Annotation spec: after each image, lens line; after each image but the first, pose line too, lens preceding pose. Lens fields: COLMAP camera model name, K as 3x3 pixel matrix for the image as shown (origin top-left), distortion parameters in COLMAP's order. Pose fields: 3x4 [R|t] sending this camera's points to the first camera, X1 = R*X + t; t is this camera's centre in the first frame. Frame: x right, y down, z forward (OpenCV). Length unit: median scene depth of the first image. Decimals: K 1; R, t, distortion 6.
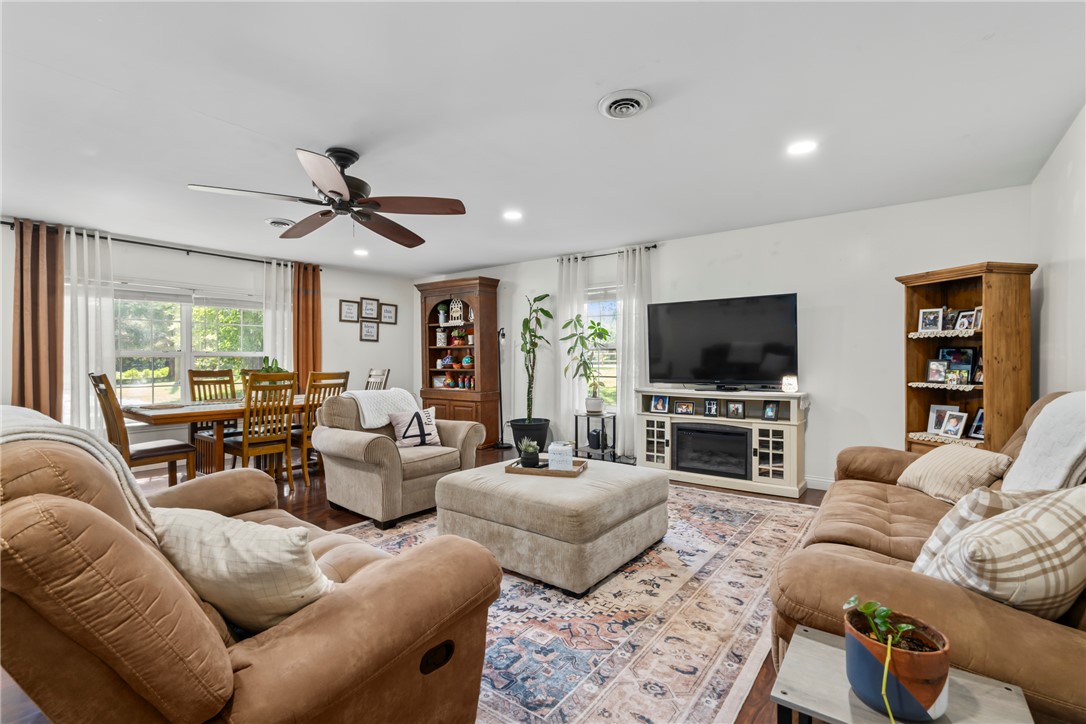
lens RADIAL K [[494.2, 0, 537.4], [0, 494.2, 363.6], [0, 0, 1]] dist [-0.003793, 0.002155]
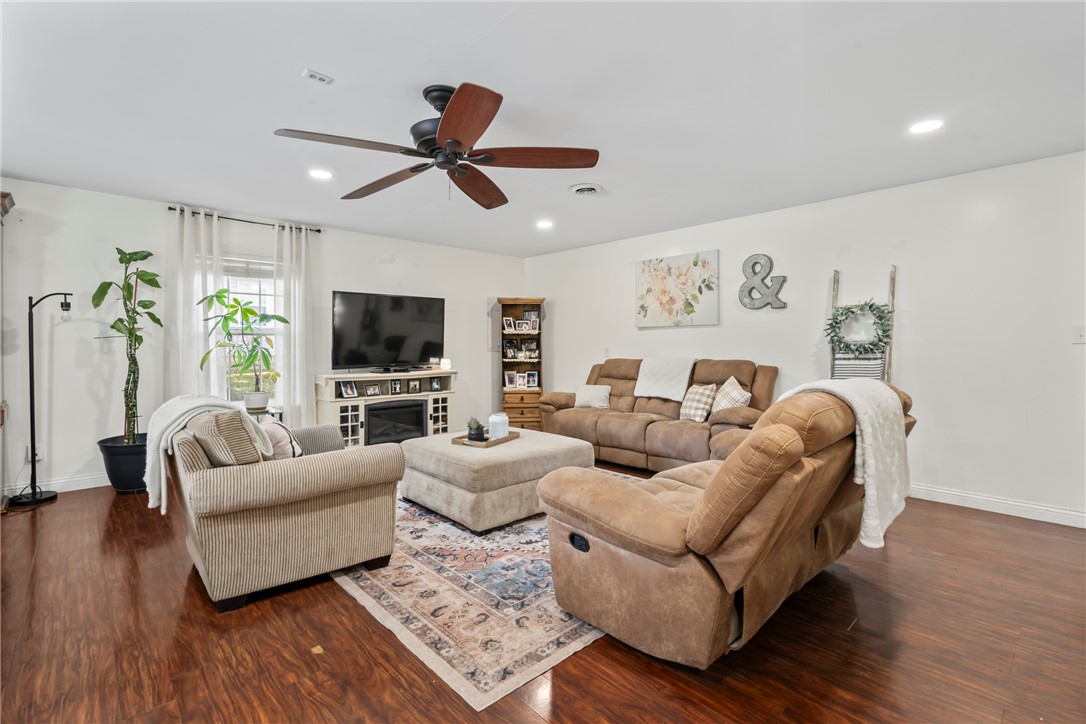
lens RADIAL K [[494.2, 0, 543.5], [0, 494.2, 350.9], [0, 0, 1]] dist [-0.003793, 0.002155]
pose [[0.180338, -0.014310, 0.983501, -0.802440], [0.004561, 0.999896, 0.013713, -0.012656], [-0.983594, 0.002013, 0.180385, 0.472060]]
